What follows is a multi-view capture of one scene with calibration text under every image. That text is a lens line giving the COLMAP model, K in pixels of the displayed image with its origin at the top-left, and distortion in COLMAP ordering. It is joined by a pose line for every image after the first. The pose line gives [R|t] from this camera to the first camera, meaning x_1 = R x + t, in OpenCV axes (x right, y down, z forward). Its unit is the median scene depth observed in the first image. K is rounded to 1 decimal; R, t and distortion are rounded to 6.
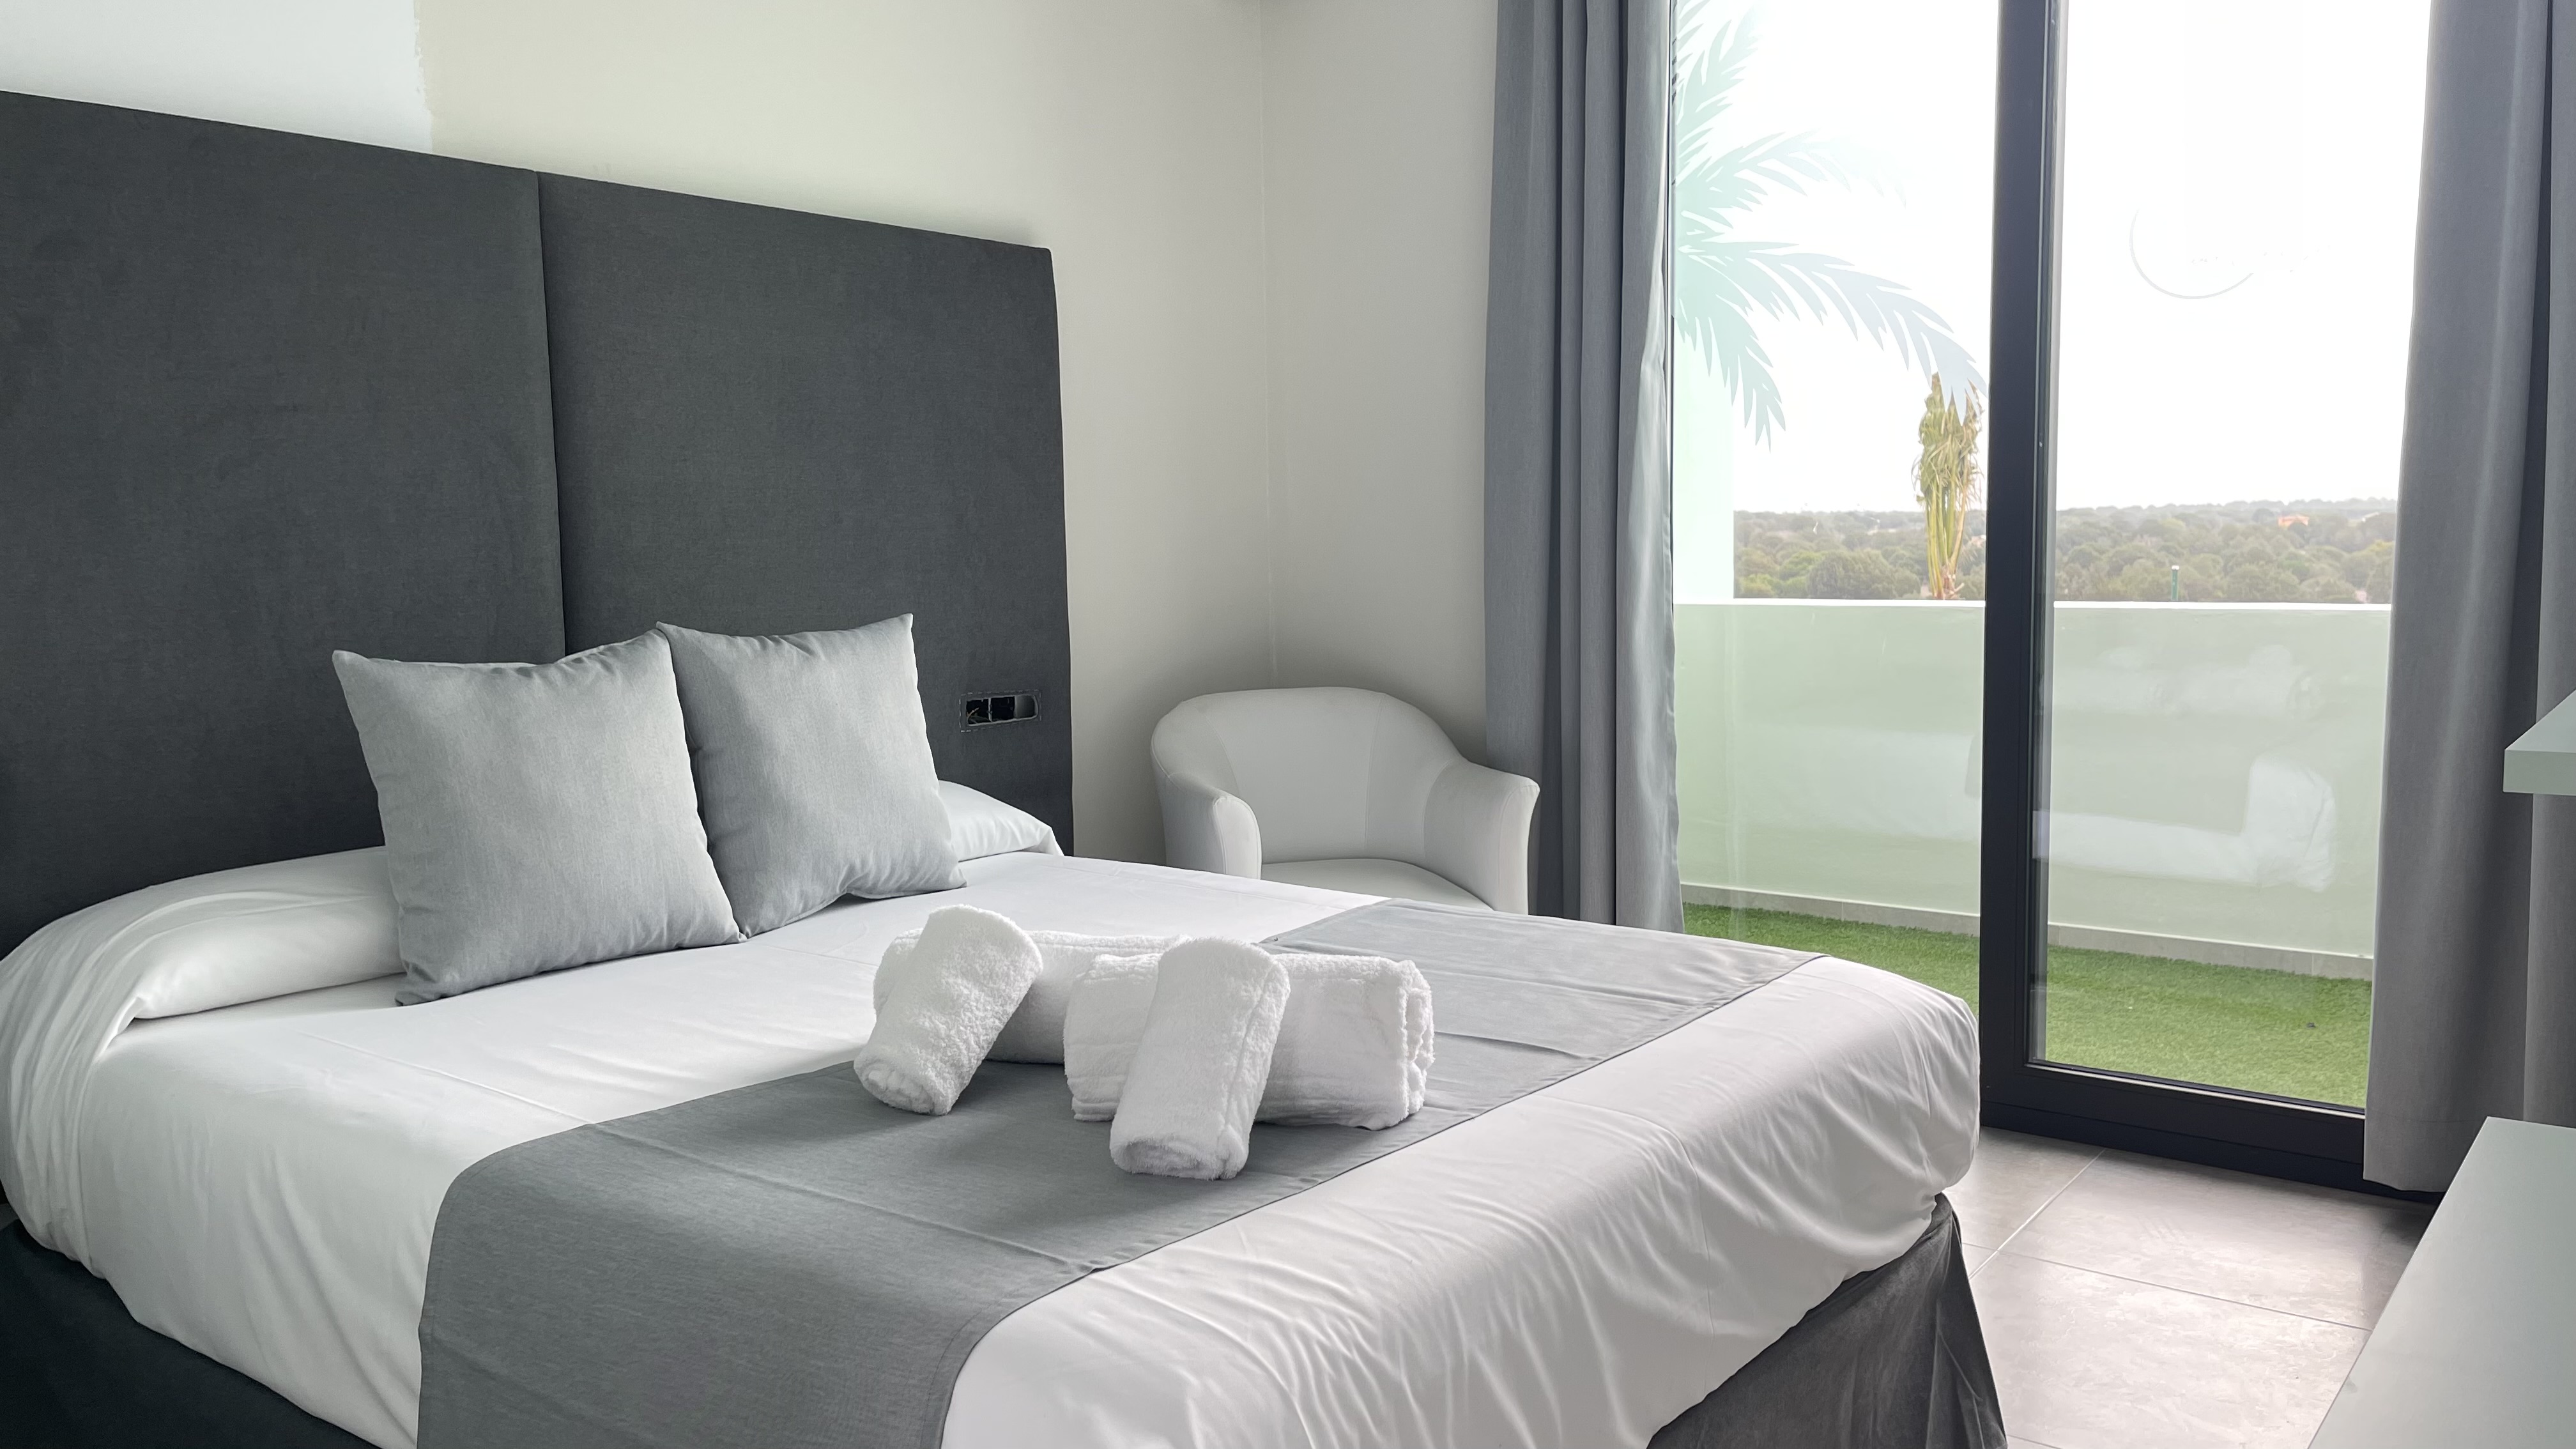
lens RADIAL K [[1924.8, 0, 1293.2], [0, 1924.8, 721.6], [0, 0, 1]] dist [0.060342, -0.060526]
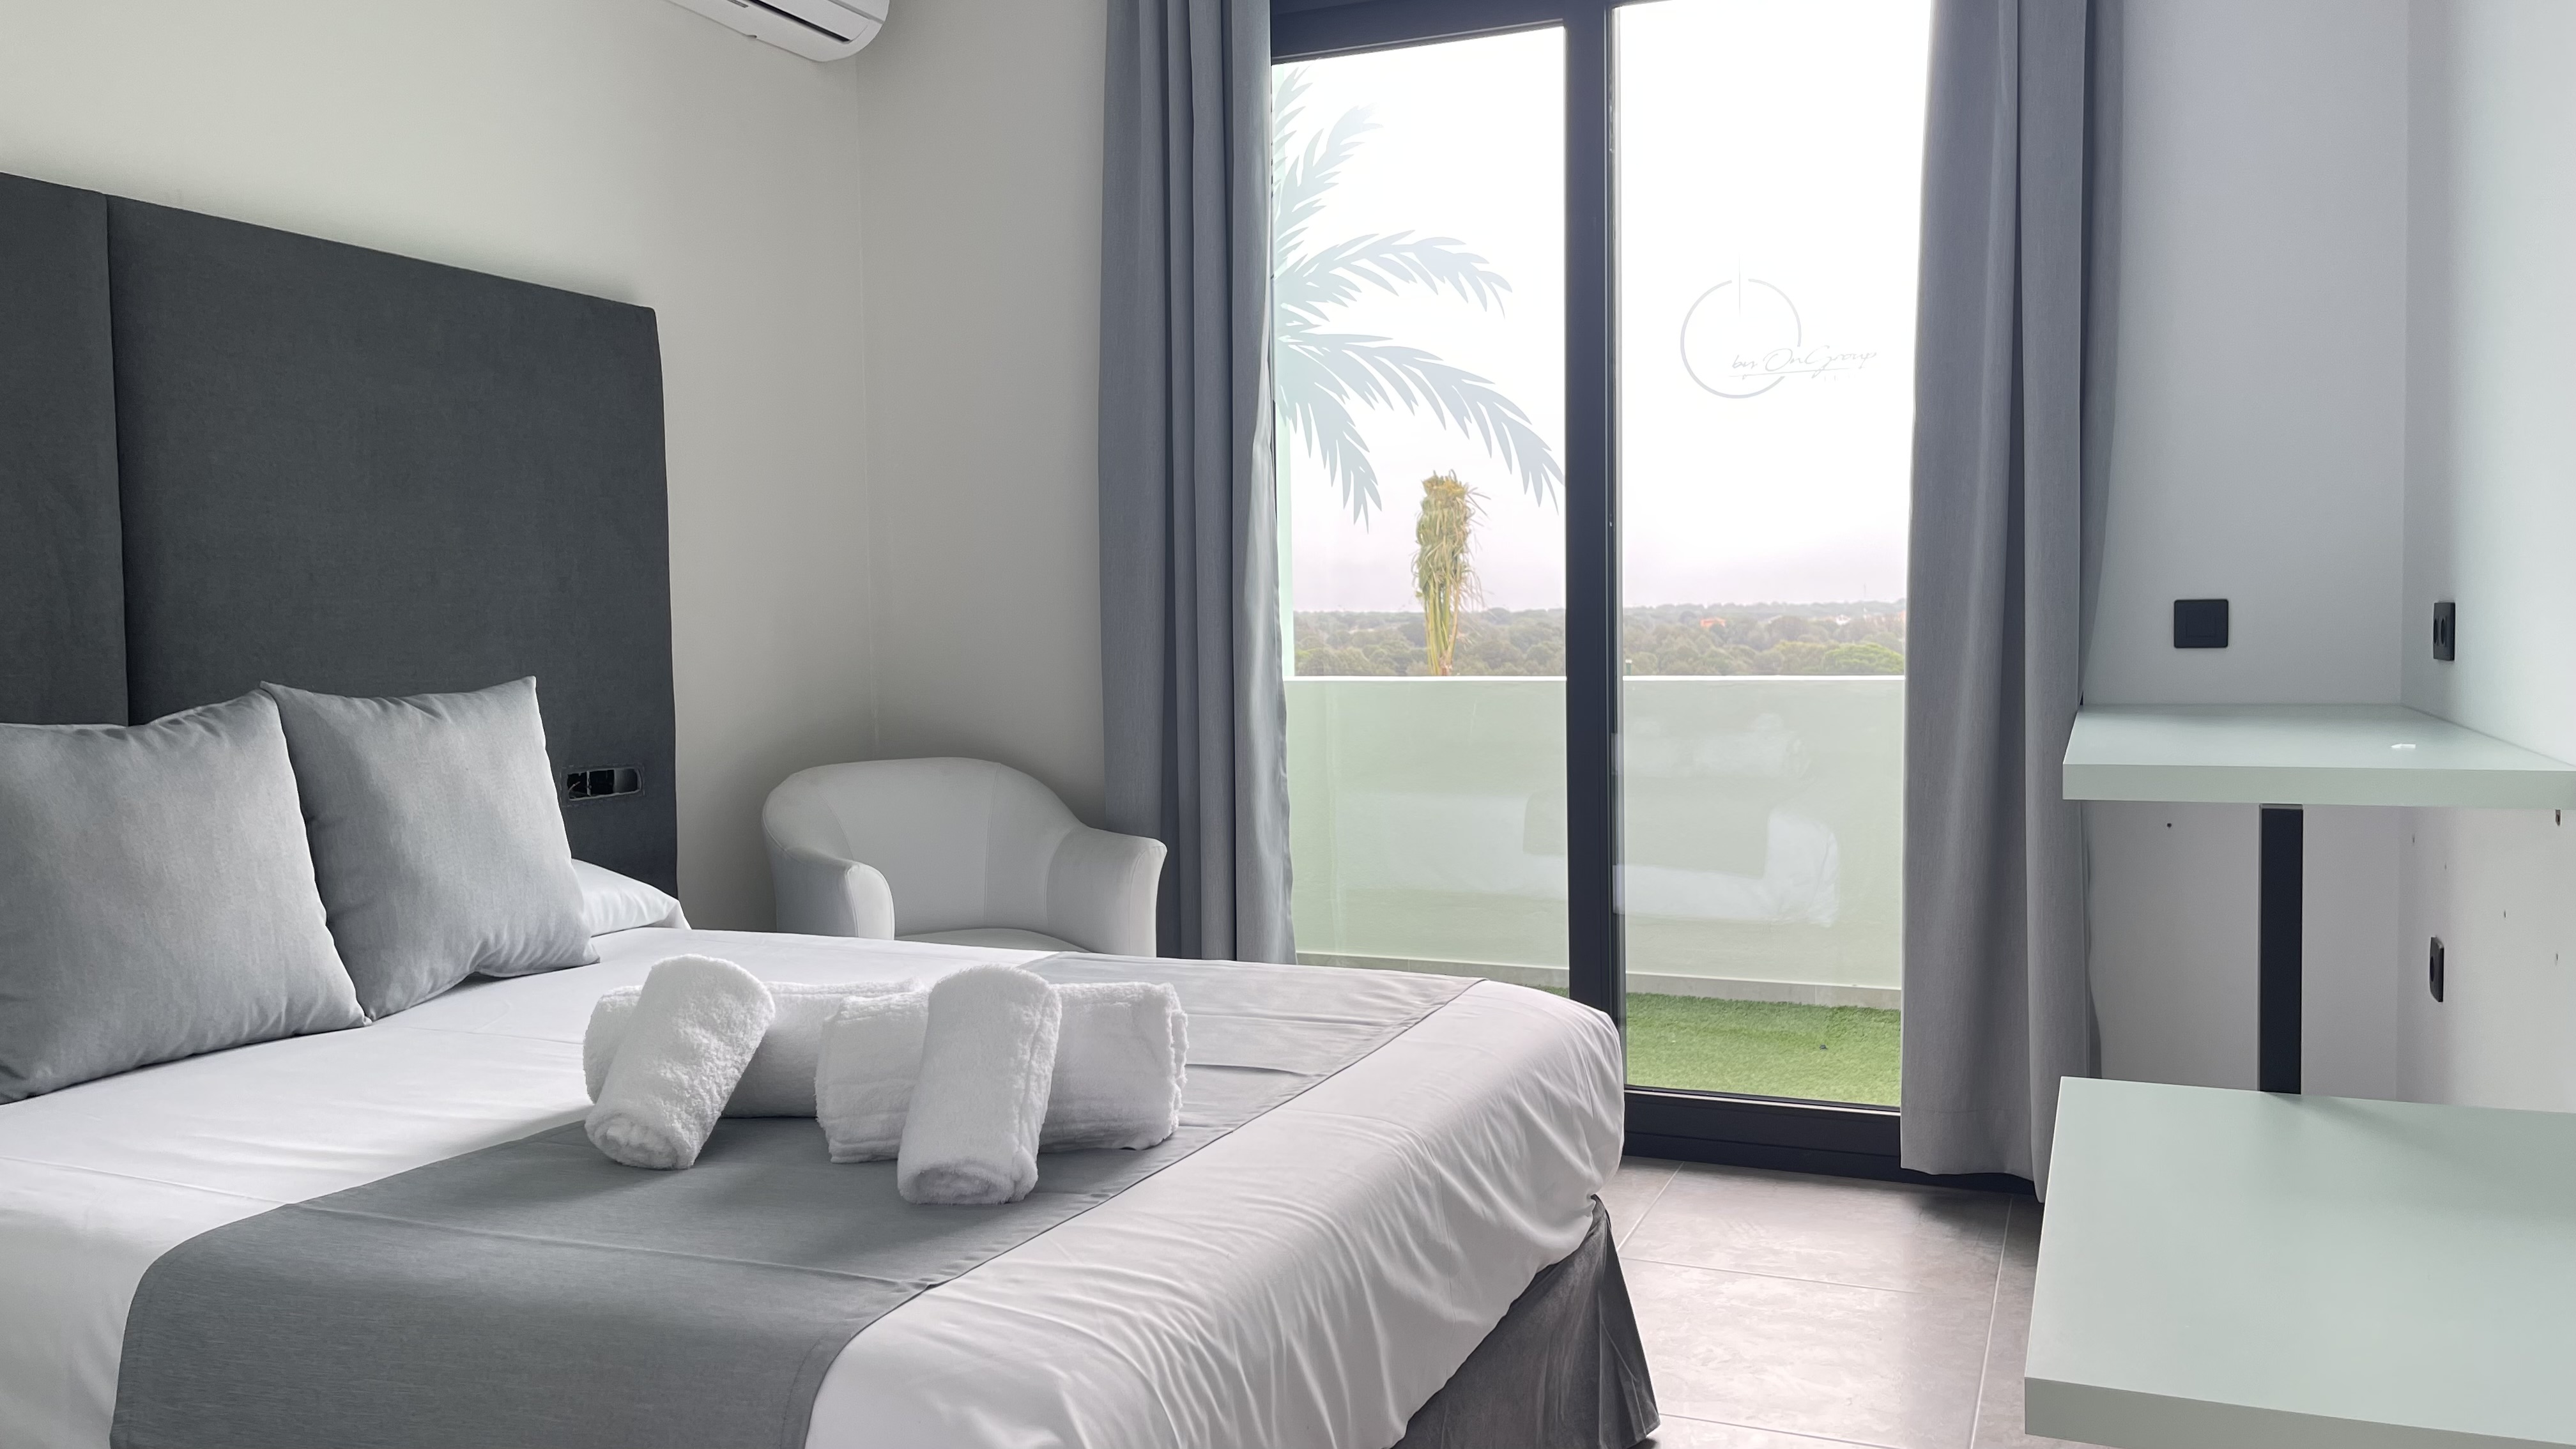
lens RADIAL K [[1924.8, 0, 1293.2], [0, 1924.8, 721.6], [0, 0, 1]] dist [0.060342, -0.060526]
pose [[0.966759, -0.009814, 0.255502, -0.094516], [0.022710, 0.998610, -0.047573, 0.023456], [-0.254680, 0.051794, 0.965637, -0.017717]]
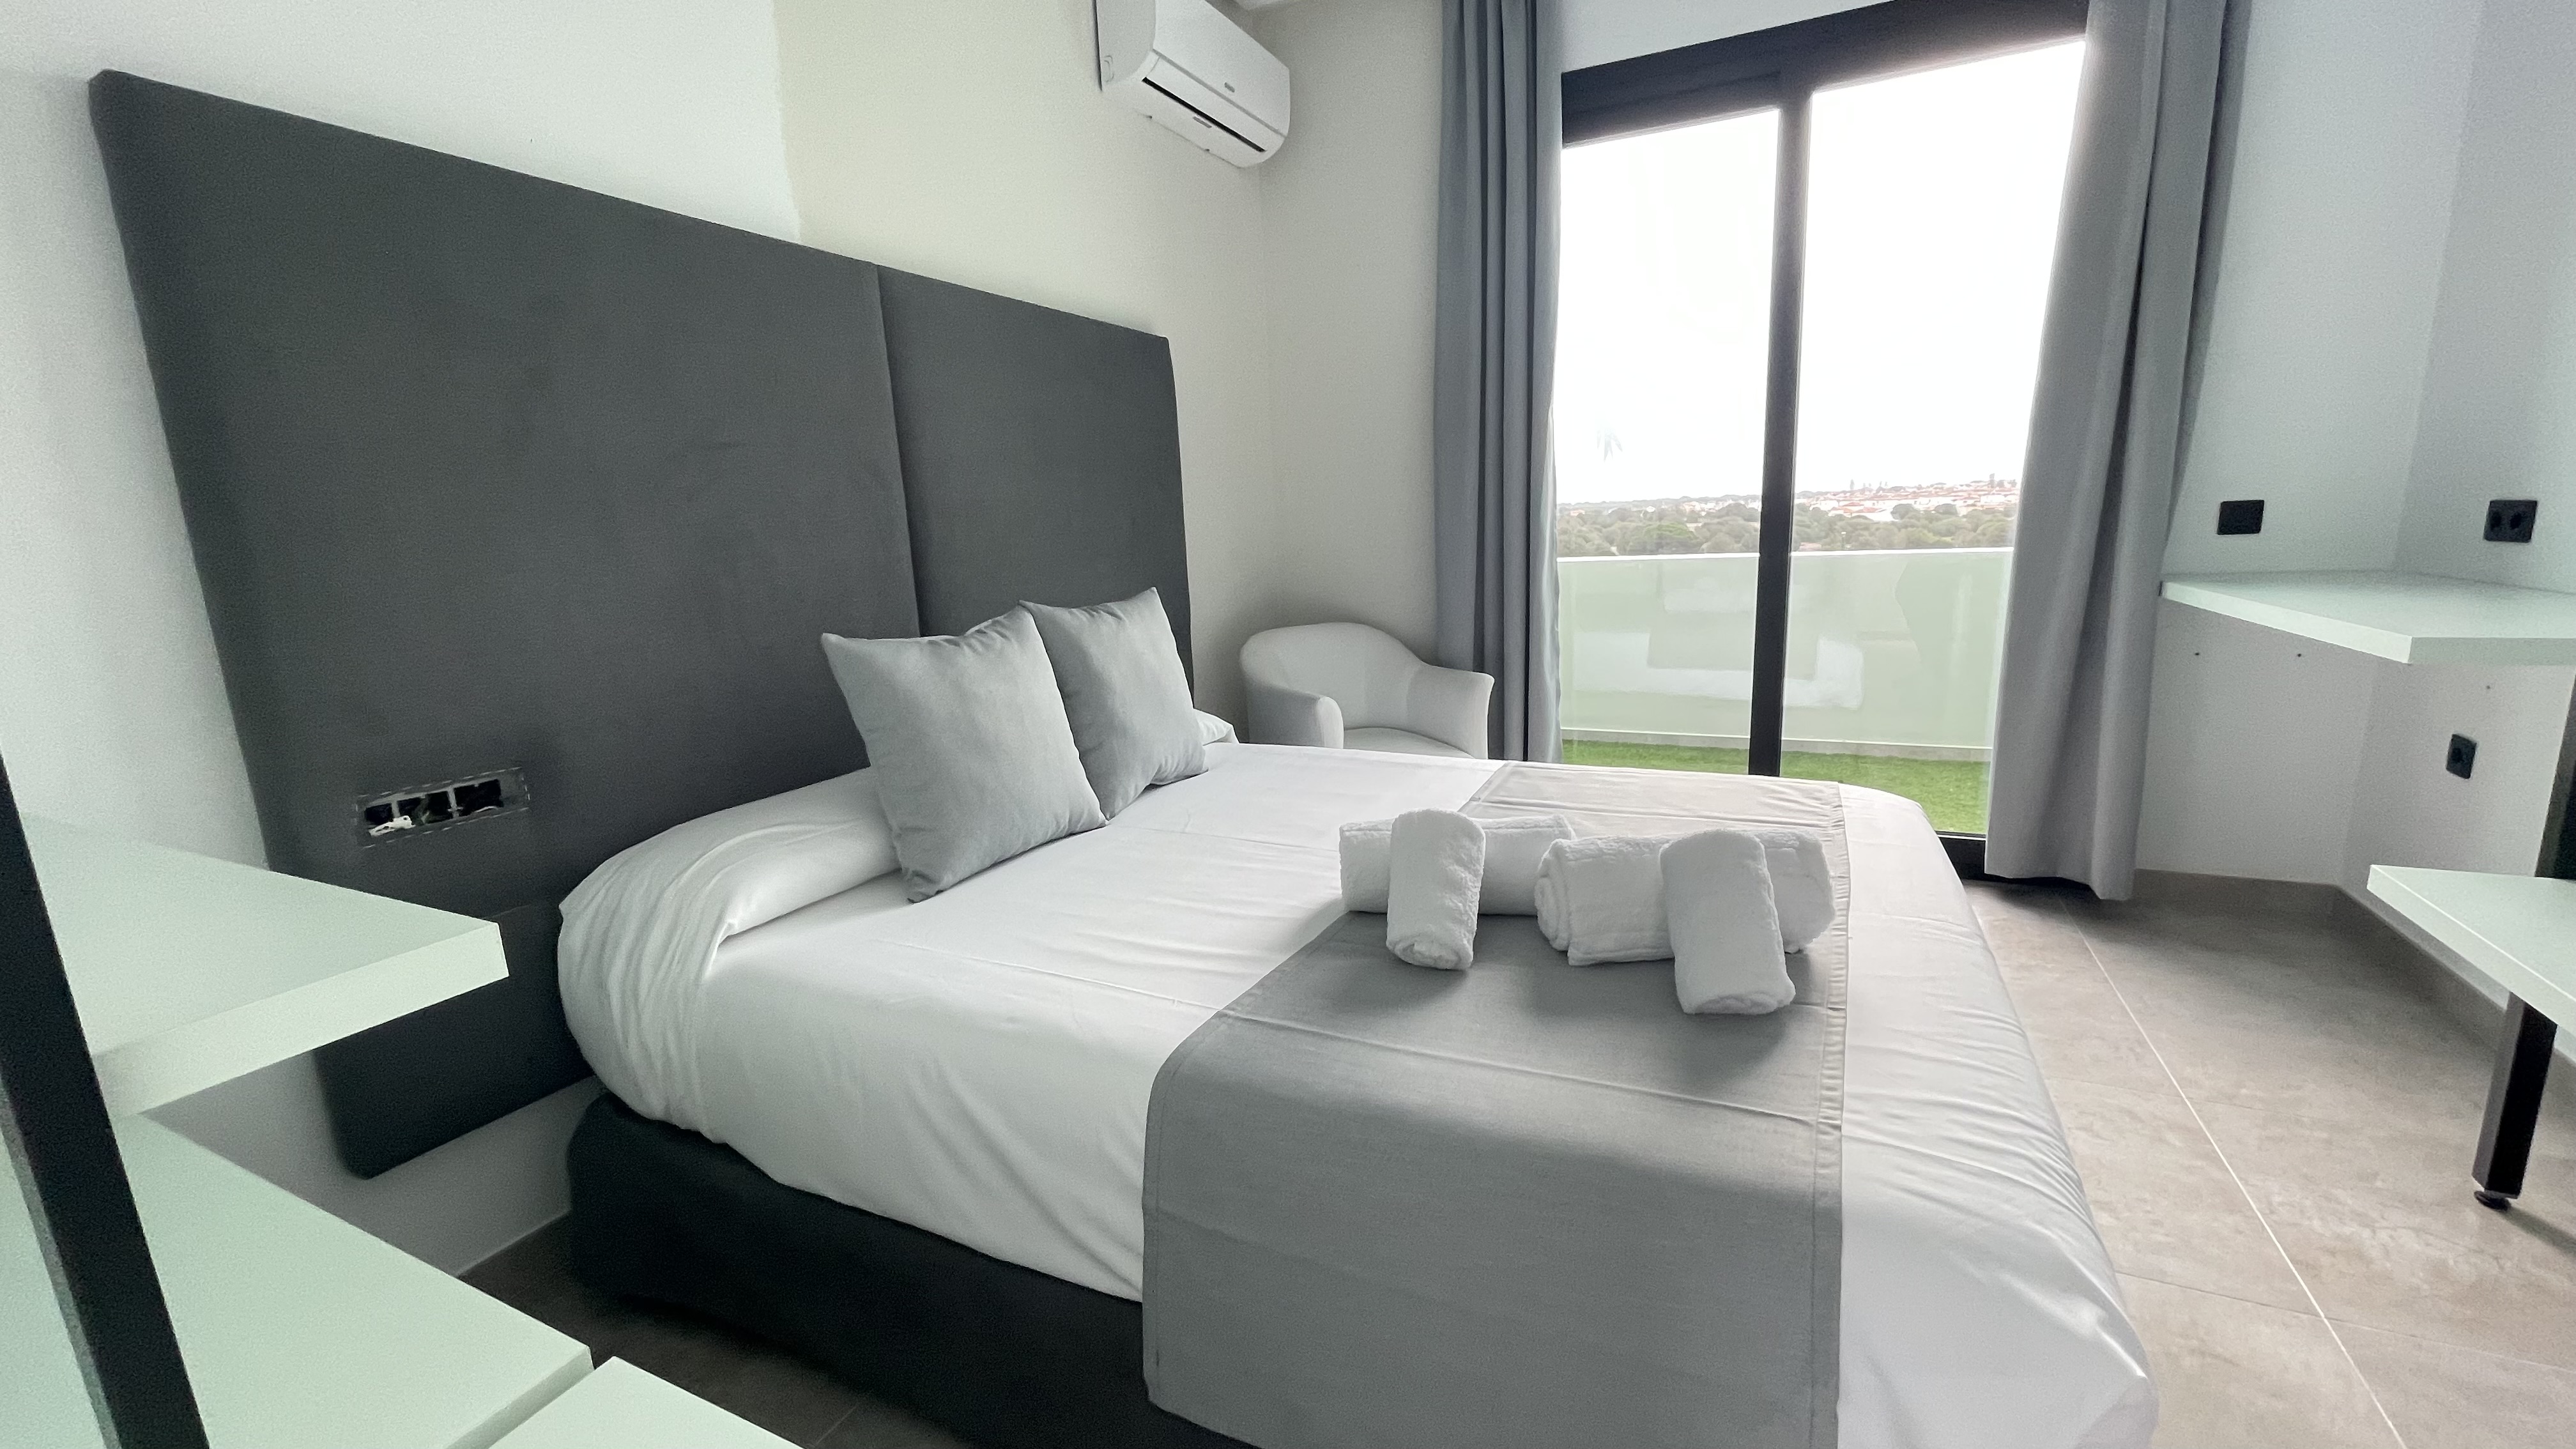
lens RADIAL K [[1031.2, 0, 1278.2], [0, 1031.2, 731.6], [0, 0, 1]] dist [-0.002717, -0.000203]
pose [[0.980321, -0.064774, 0.186478, -0.301580], [0.046562, 0.993853, 0.100441, -0.024639], [-0.191838, -0.089781, 0.977311, 0.248980]]
